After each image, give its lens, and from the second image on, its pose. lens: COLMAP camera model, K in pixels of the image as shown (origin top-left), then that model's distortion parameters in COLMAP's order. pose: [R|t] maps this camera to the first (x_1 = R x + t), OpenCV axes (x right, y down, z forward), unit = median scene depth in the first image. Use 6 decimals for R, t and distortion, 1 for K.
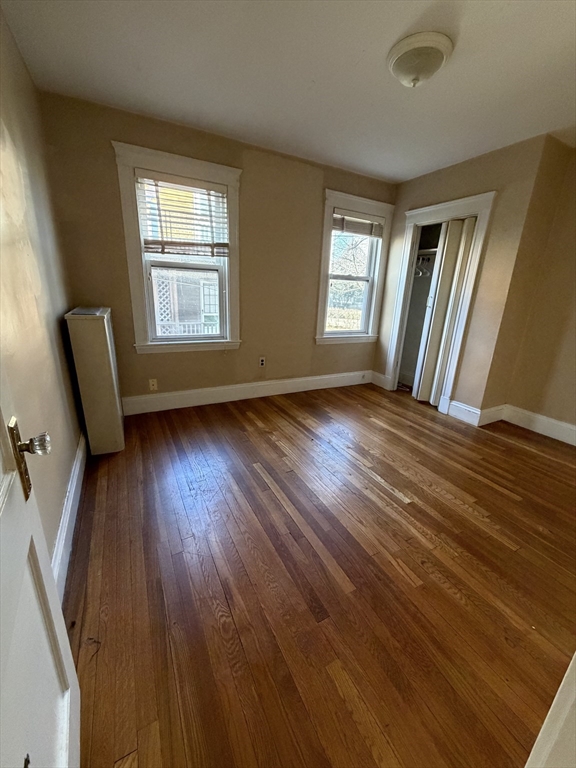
lens RADIAL K [[306.3, 0, 289.9], [0, 306.3, 381.3], [0, 0, 1]] dist [-0.000739, 0.000004]
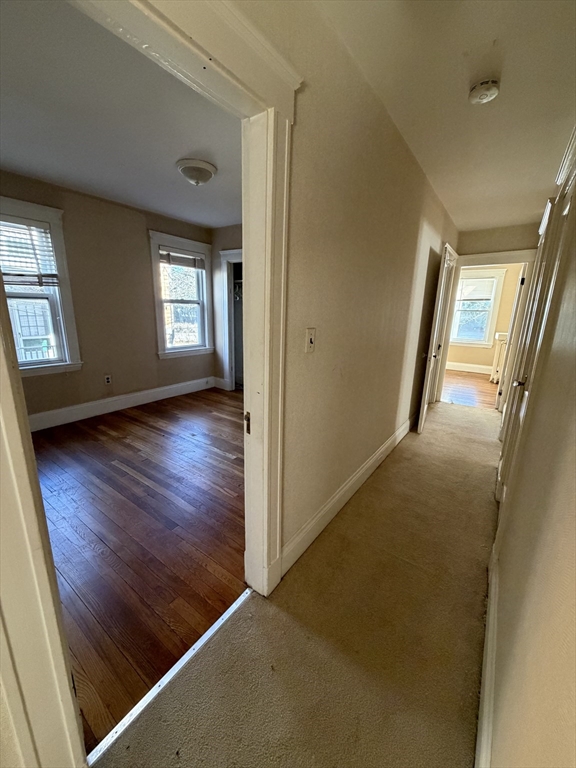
lens RADIAL K [[306.3, 0, 289.9], [0, 306.3, 381.3], [0, 0, 1]] dist [-0.000739, 0.000004]
pose [[0.894487, -0.123885, 0.429588, 0.021047], [0.140769, 0.990013, -0.007608, 0.044470], [-0.424355, 0.067278, 0.902993, -0.272811]]
